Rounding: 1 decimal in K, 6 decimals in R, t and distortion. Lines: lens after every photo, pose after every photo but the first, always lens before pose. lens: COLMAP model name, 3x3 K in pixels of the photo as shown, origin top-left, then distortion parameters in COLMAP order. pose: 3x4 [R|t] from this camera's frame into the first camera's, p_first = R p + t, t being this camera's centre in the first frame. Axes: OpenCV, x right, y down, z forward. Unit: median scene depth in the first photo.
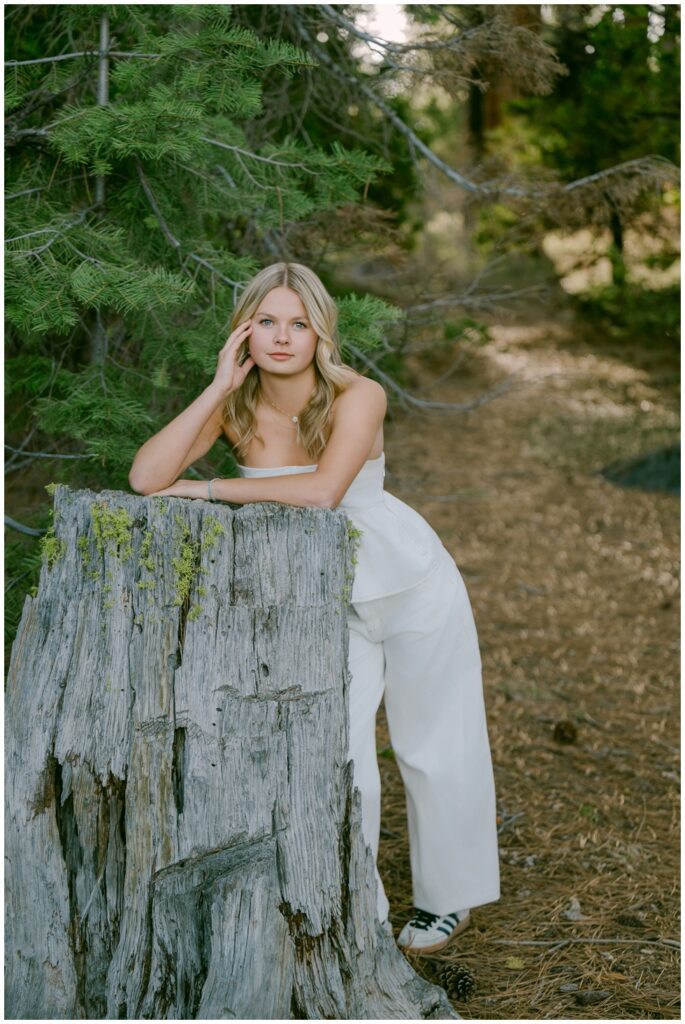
lens RADIAL K [[2359.8, 0, 342.5], [0, 2359.8, 512.0], [0, 0, 1]] dist [0.014061, 0.173063]
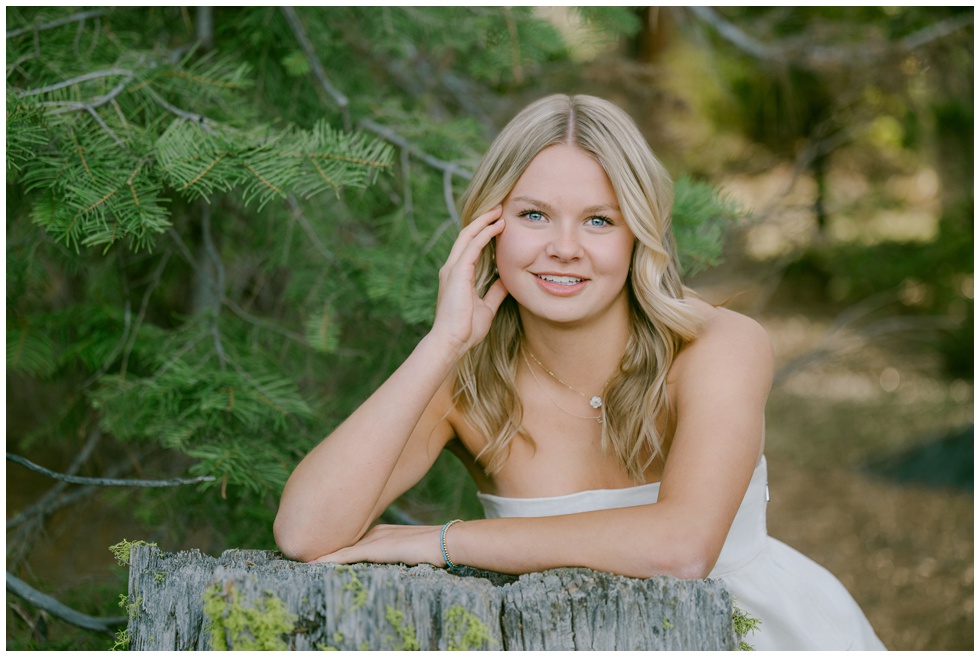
lens RADIAL K [[2258.4, 0, 490.0], [0, 2258.4, 328.5], [0, 0, 1]] dist [0.014061, 0.173063]
pose [[0.999226, -0.028249, 0.027359, -0.054809], [0.030255, 0.996656, -0.075899, -0.017267], [-0.025123, 0.076668, 0.996740, 0.493917]]
